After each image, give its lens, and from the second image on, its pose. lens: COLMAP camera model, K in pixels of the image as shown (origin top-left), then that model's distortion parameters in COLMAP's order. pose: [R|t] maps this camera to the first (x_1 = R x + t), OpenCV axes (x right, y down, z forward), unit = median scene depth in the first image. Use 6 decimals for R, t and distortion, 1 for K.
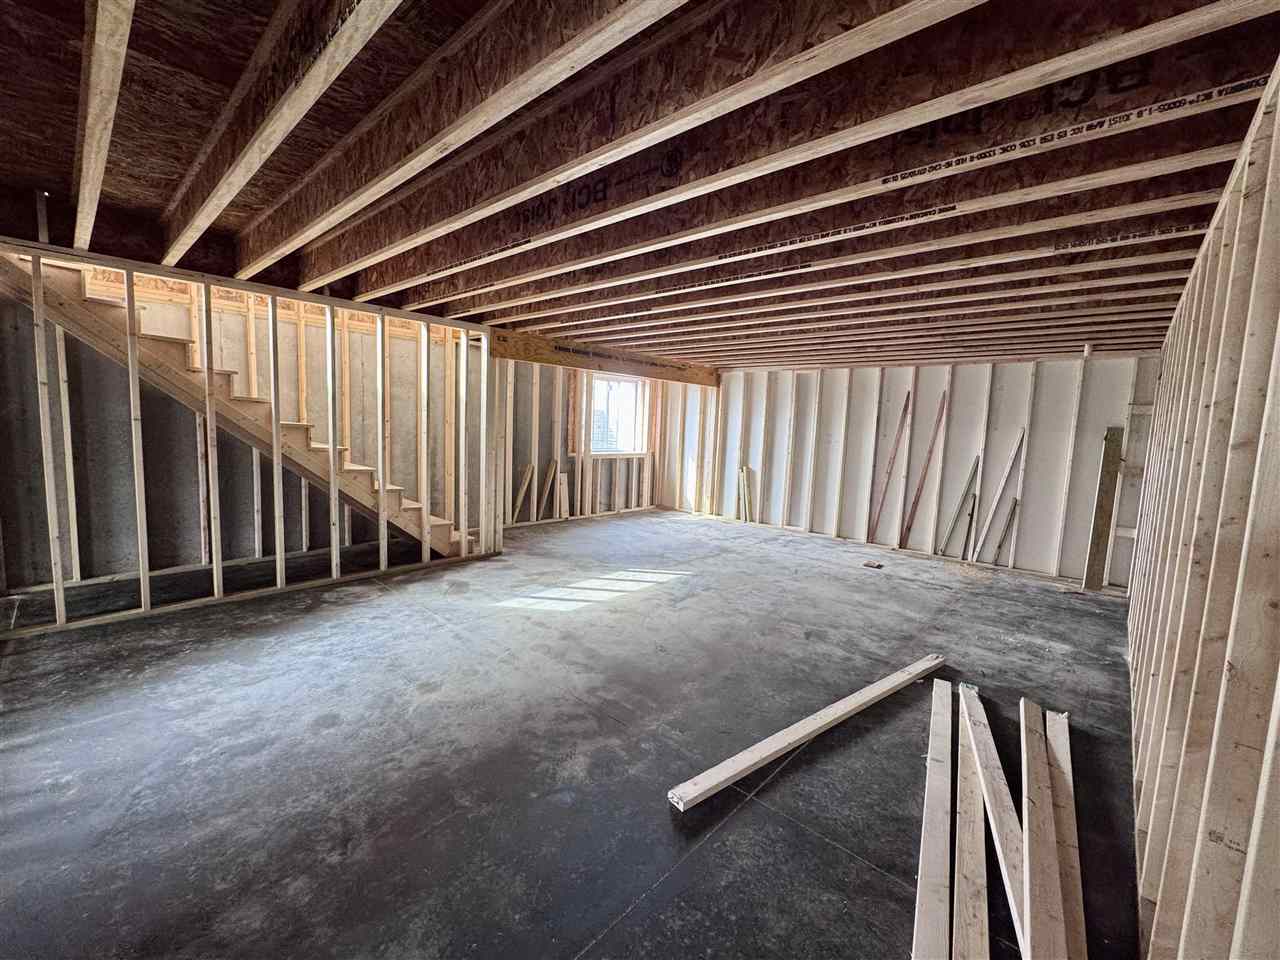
lens RADIAL K [[522.3, 0, 643.9], [0, 522.3, 475.9], [0, 0, 1]] dist [0.002837, 0.000195]
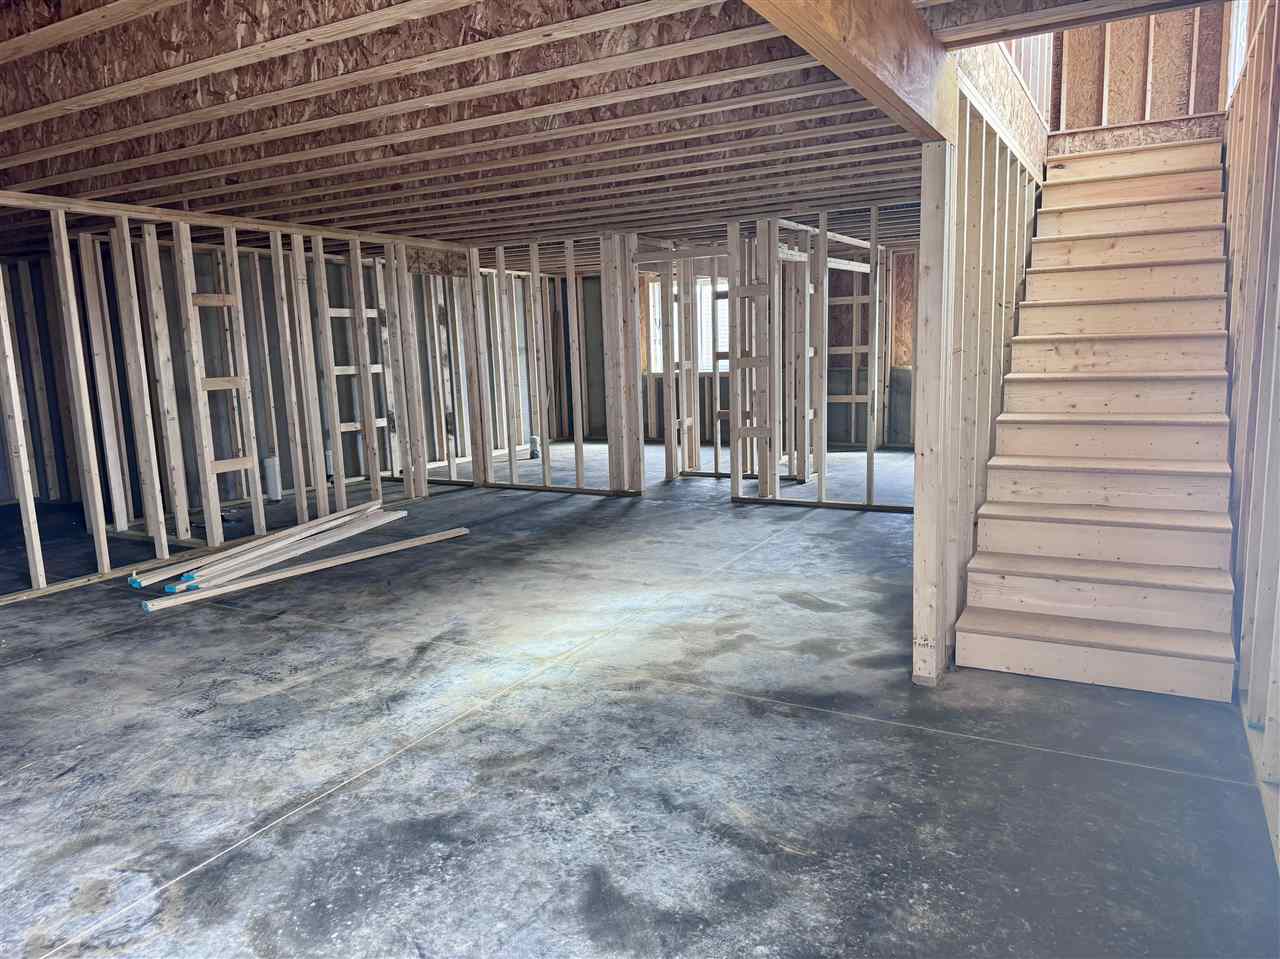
lens RADIAL K [[891.2, 0, 644.9], [0, 891.2, 473.4], [0, 0, 1]] dist [0.055480, -0.009078]
pose [[-0.972215, 0.027901, -0.232423, 0.089552], [-0.028100, 0.971783, 0.234199, -0.205527], [0.232399, 0.234222, -0.943997, 2.200296]]
